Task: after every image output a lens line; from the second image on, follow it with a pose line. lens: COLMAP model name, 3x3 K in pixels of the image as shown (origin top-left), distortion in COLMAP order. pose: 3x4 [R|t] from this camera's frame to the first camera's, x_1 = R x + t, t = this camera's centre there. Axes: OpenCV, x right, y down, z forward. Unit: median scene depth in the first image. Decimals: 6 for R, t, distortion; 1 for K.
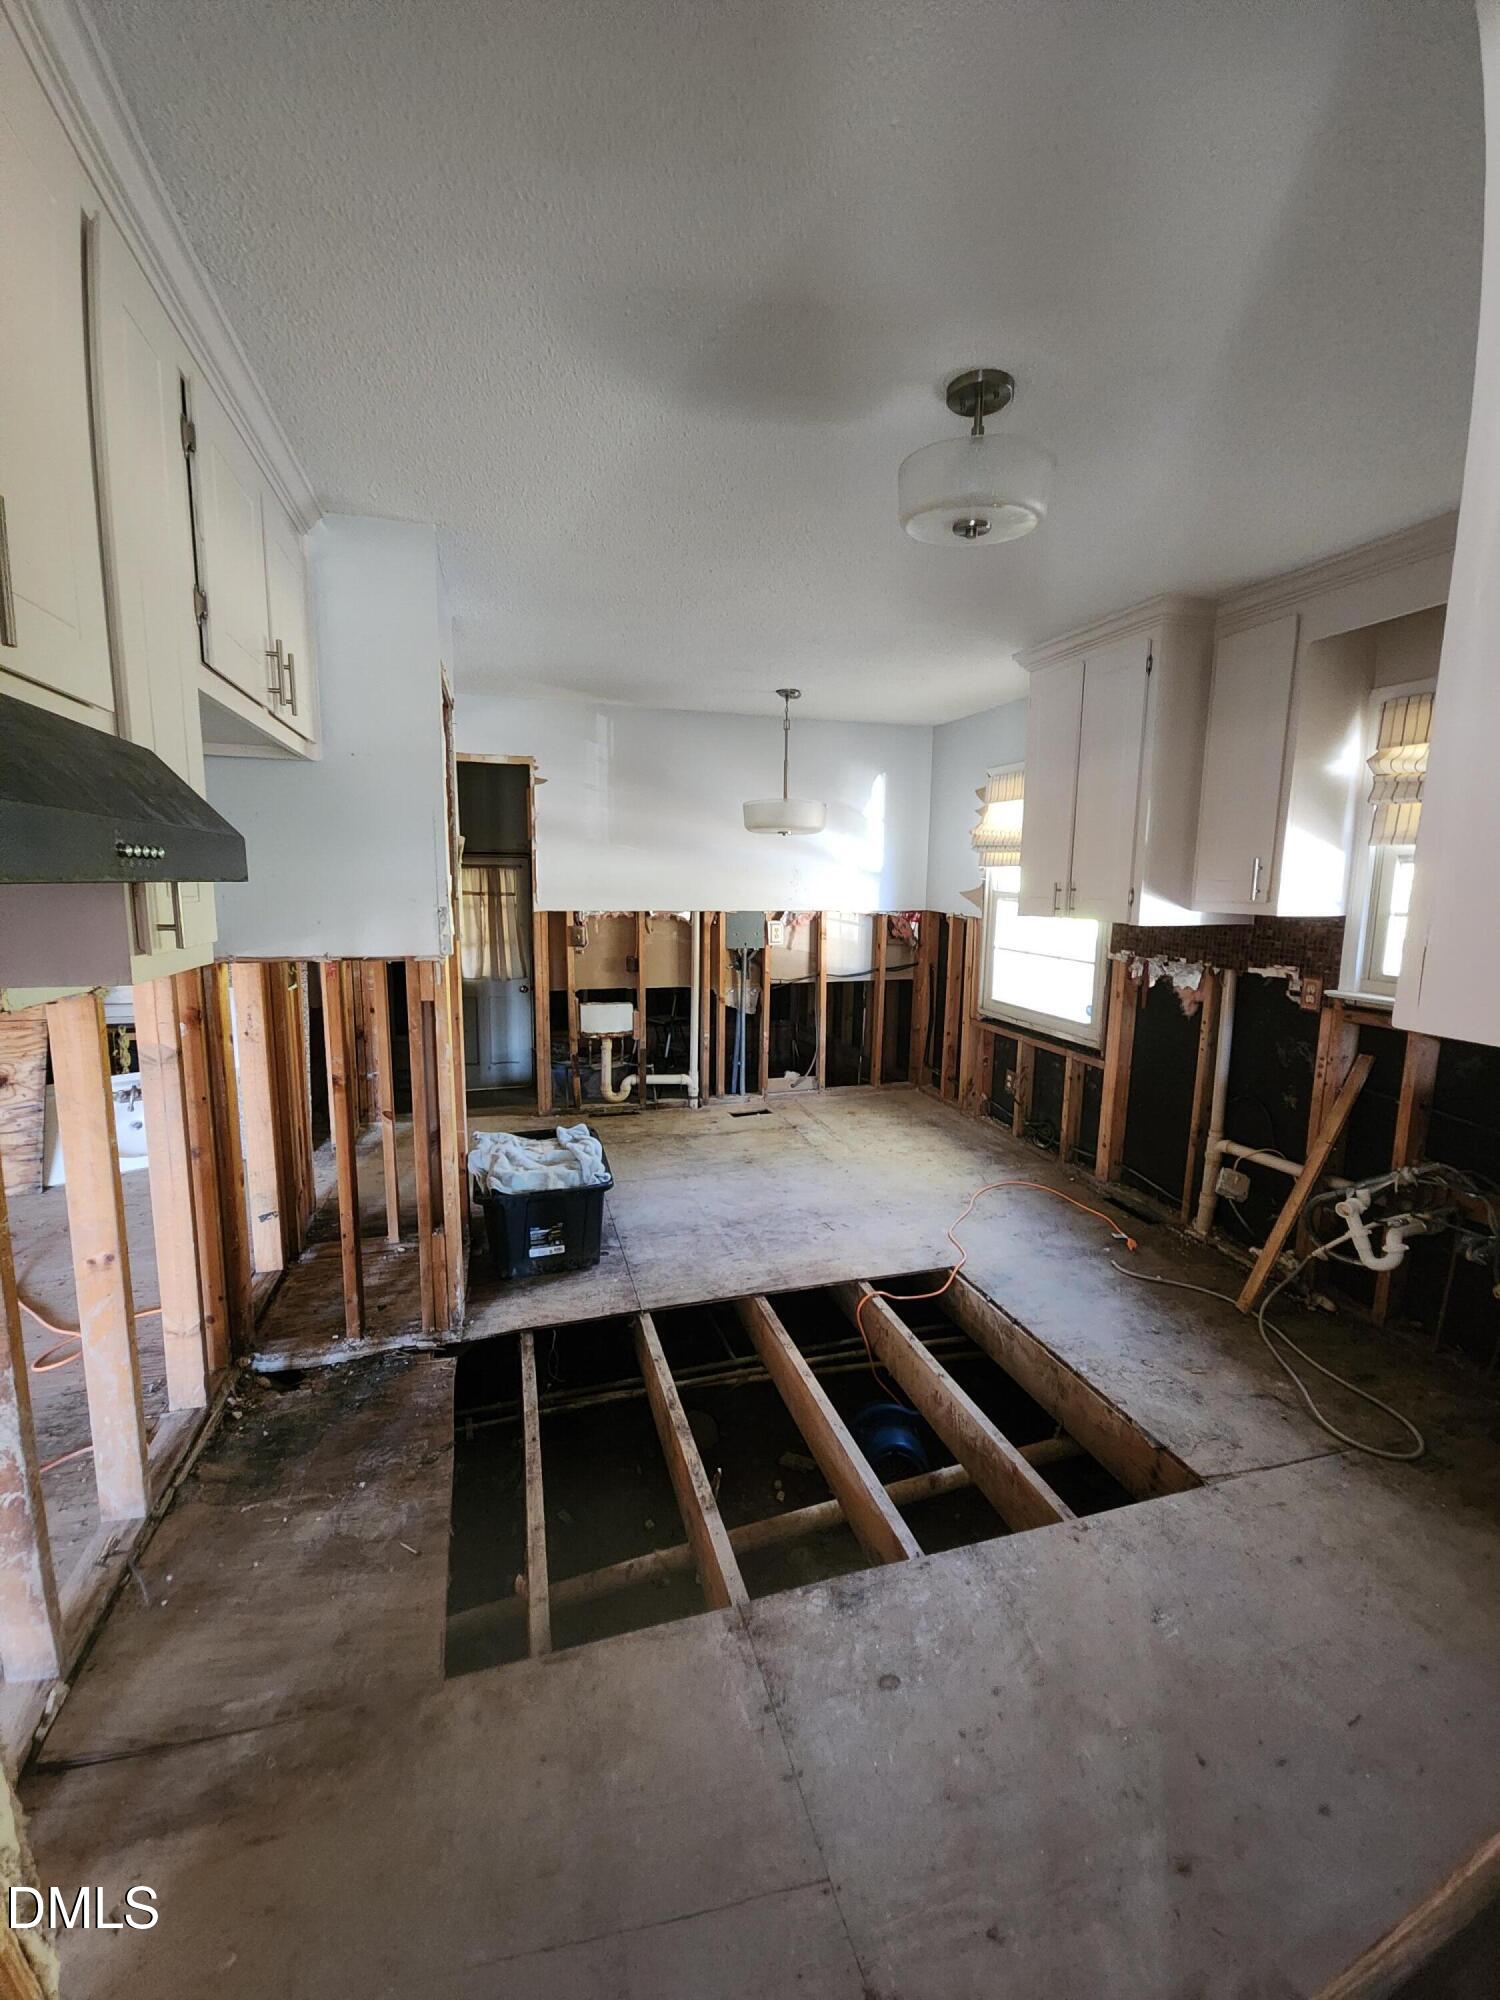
lens RADIAL K [[820.8, 0, 750.0], [0, 820.8, 1000.0], [0, 0, 1]] dist [0.001305, 0.000106]
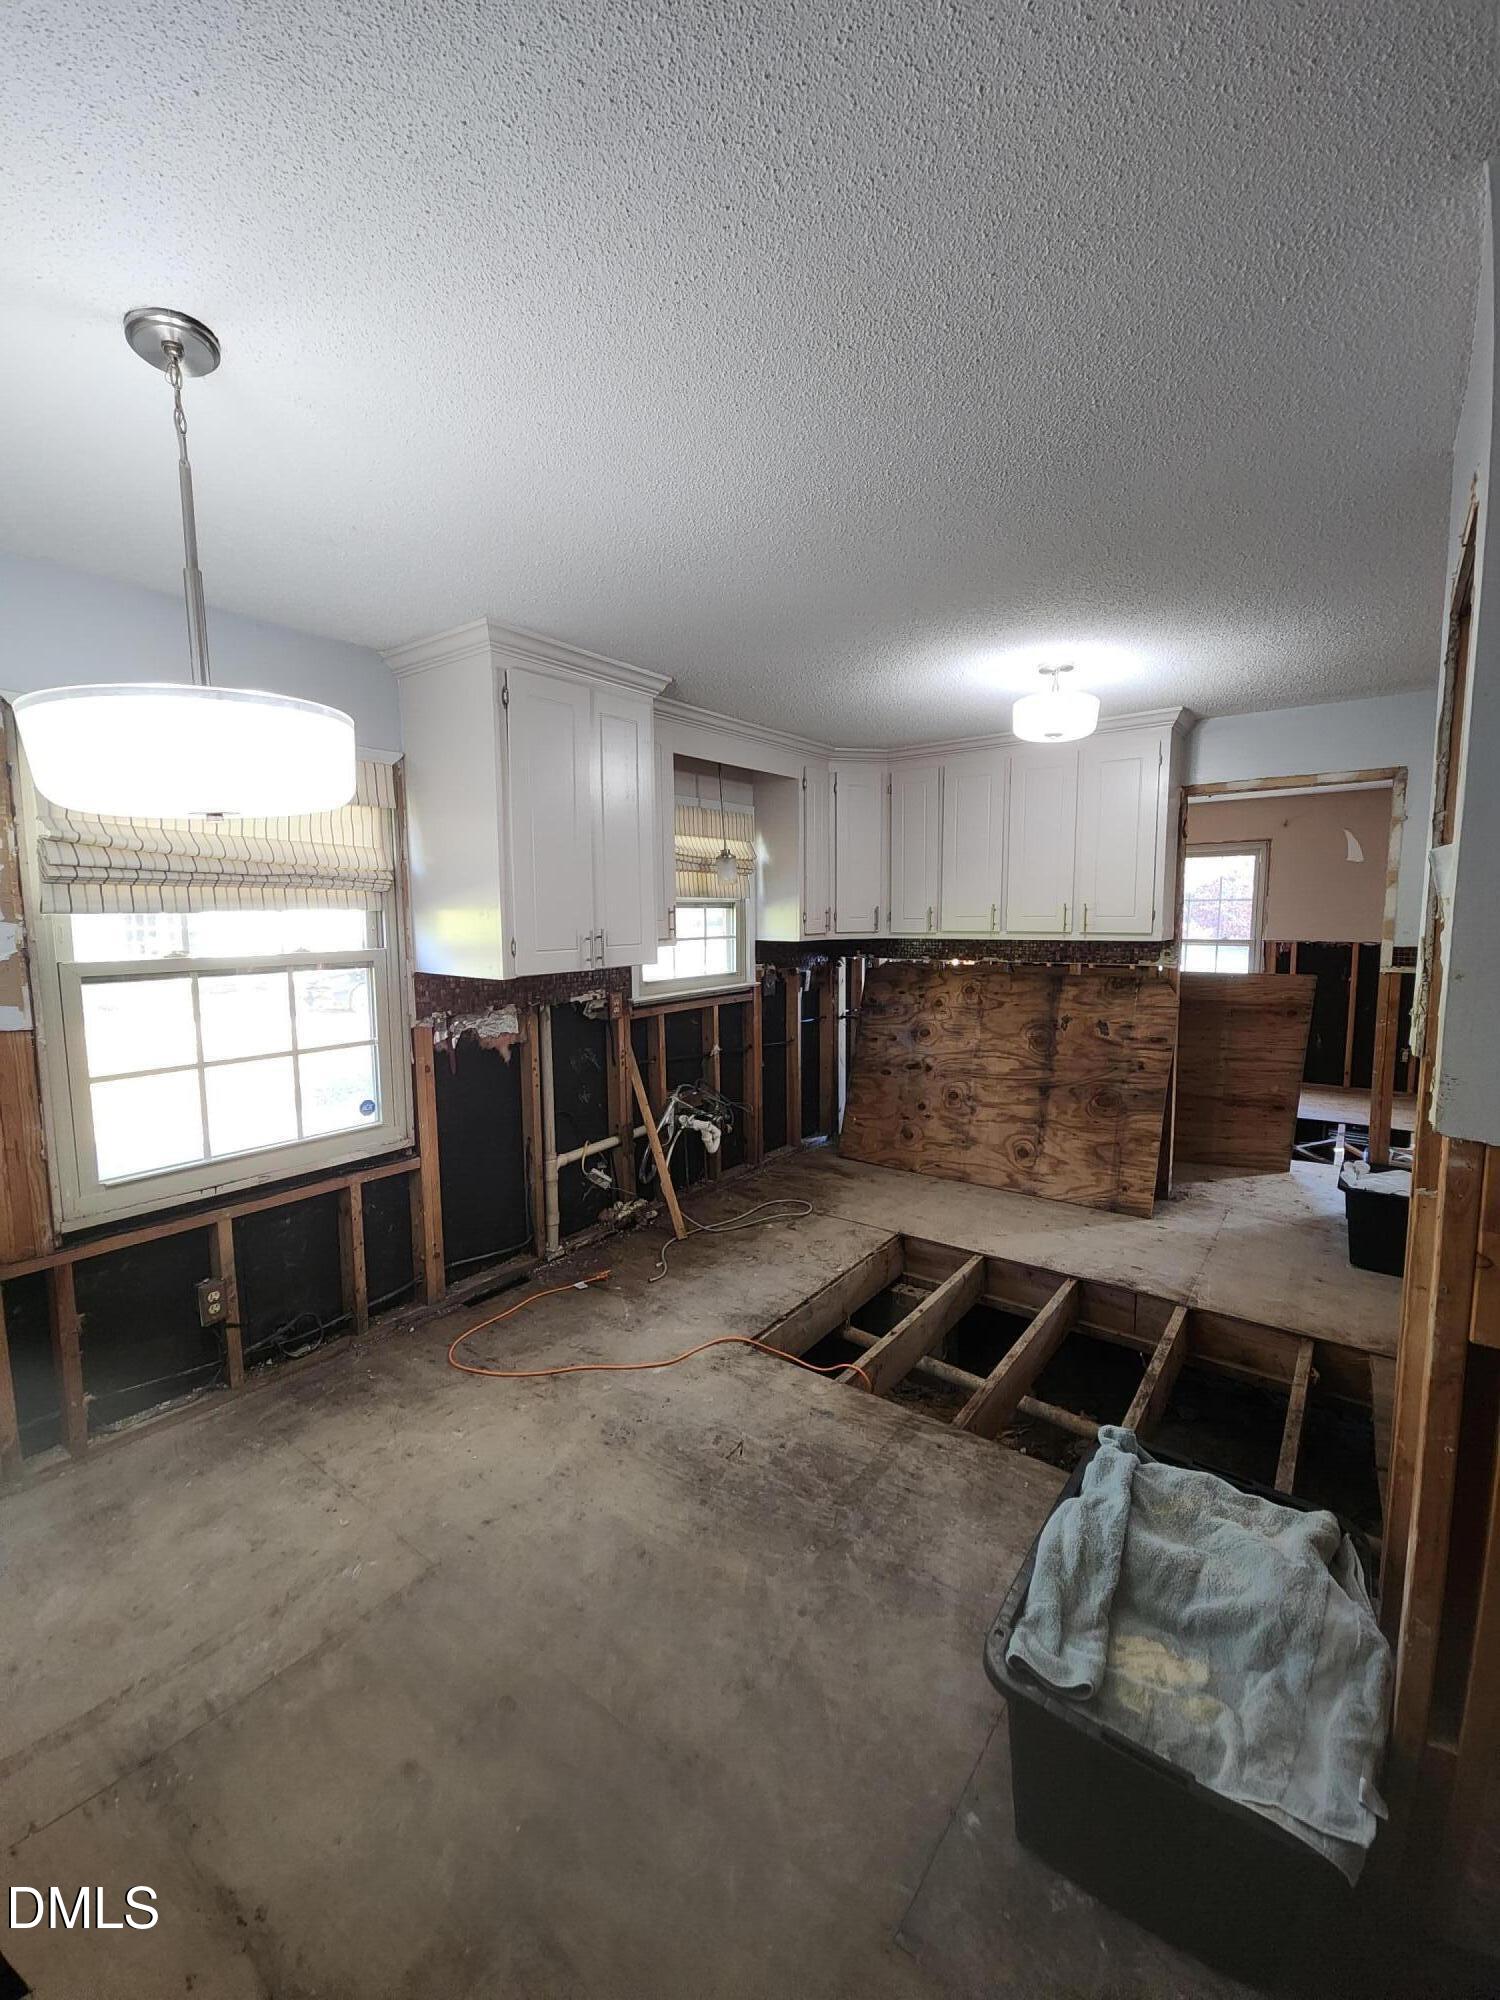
lens RADIAL K [[817.8, 0, 750.1], [0, 817.8, 996.7], [0, 0, 1]] dist [0.010843, -0.006058]
pose [[-0.591050, -0.095691, 0.800939, -0.465055], [0.122213, 0.970853, 0.206178, -0.248503], [-0.797323, 0.219746, -0.562128, 1.453101]]
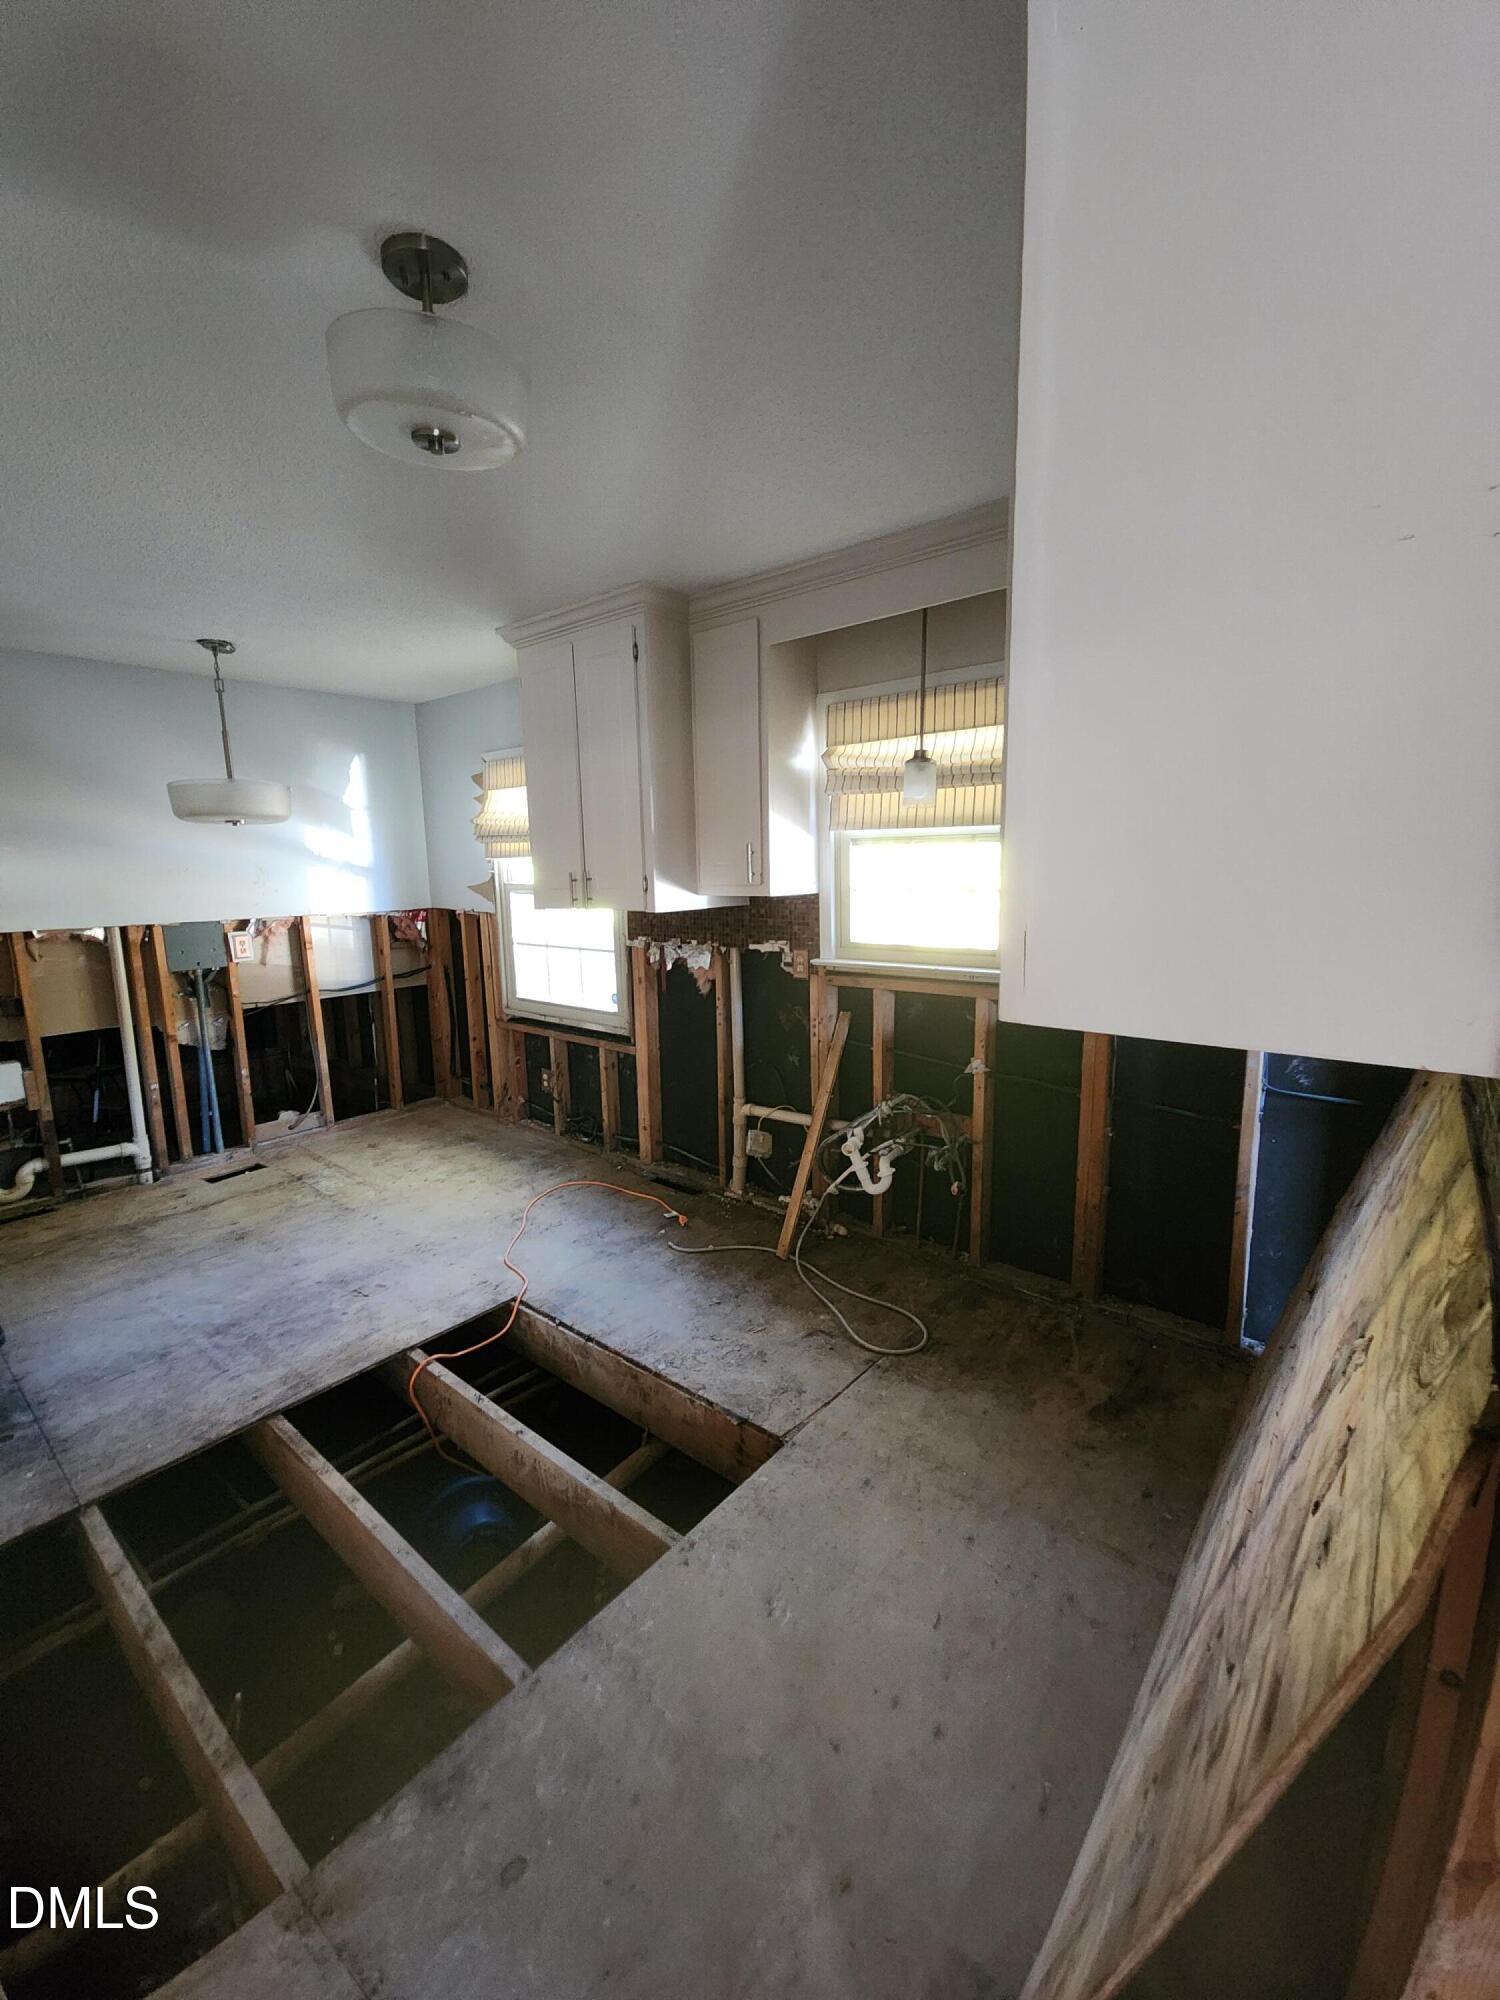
lens RADIAL K [[817.8, 0, 750.1], [0, 817.8, 996.7], [0, 0, 1]] dist [0.010843, -0.006058]
pose [[0.834606, -0.116100, 0.538473, 0.014474], [0.112849, 0.992840, 0.039155, -0.013061], [-0.539164, 0.028087, 0.841732, 0.085129]]
